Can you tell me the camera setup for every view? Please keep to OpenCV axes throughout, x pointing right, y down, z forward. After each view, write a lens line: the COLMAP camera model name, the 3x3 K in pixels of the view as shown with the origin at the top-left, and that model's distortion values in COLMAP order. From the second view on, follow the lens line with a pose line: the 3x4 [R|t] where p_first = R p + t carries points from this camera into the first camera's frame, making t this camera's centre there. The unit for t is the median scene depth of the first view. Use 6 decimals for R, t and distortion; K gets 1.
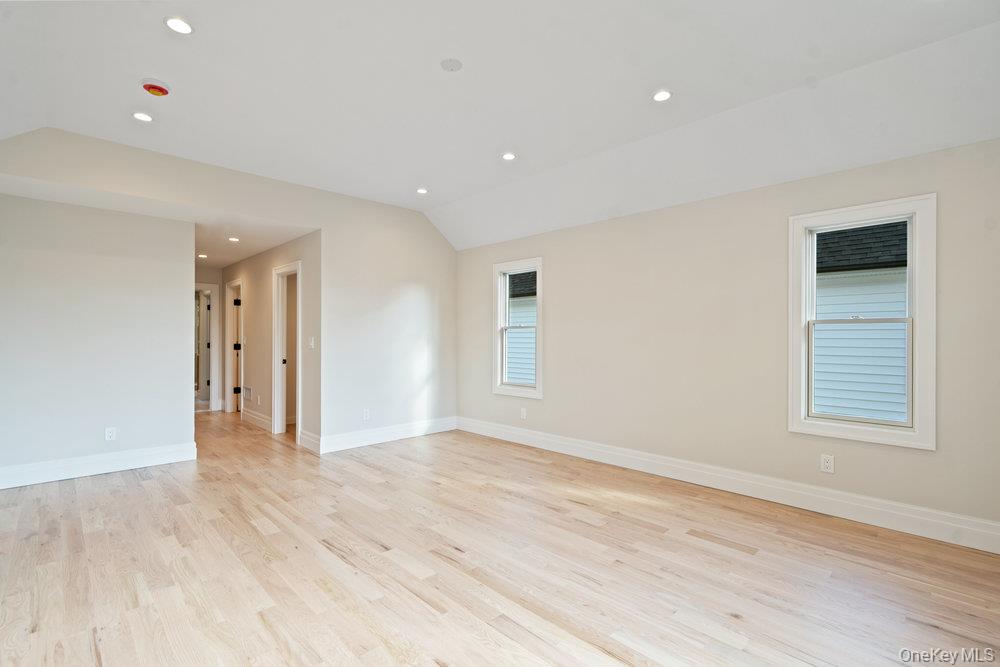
lens RADIAL K [[466.3, 0, 499.0], [0, 466.3, 332.3], [0, 0, 1]] dist [0.001405, 0.000278]
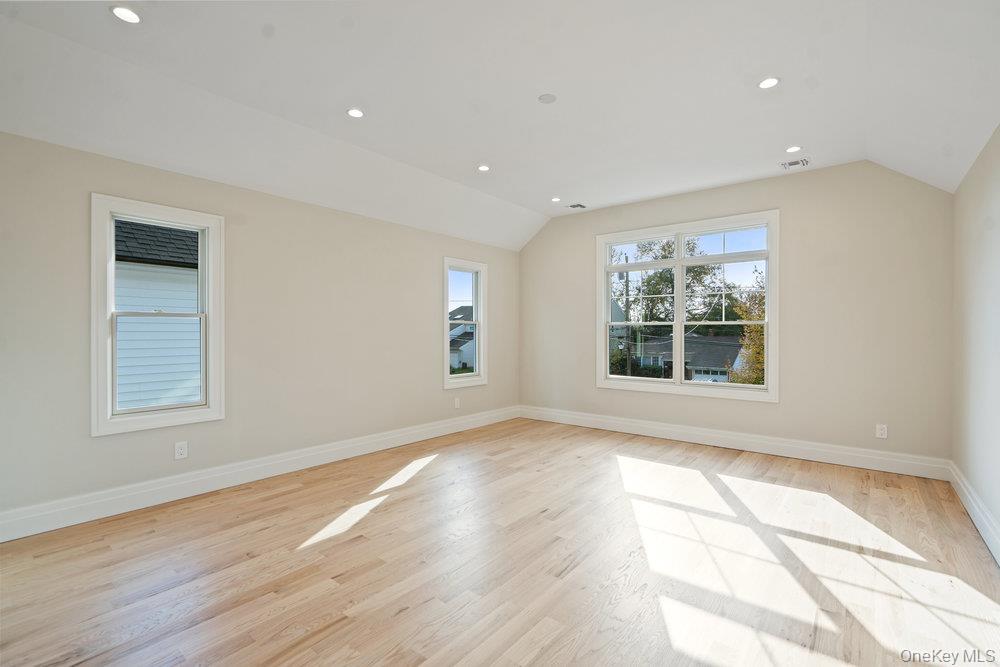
lens RADIAL K [[466.3, 0, 499.0], [0, 466.3, 332.3], [0, 0, 1]] dist [0.001405, 0.000278]
pose [[-0.135635, -0.003520, 0.990753, -0.713369], [-0.013803, 0.999903, 0.001663, 0.006040], [-0.990663, -0.013450, -0.135671, 0.735202]]
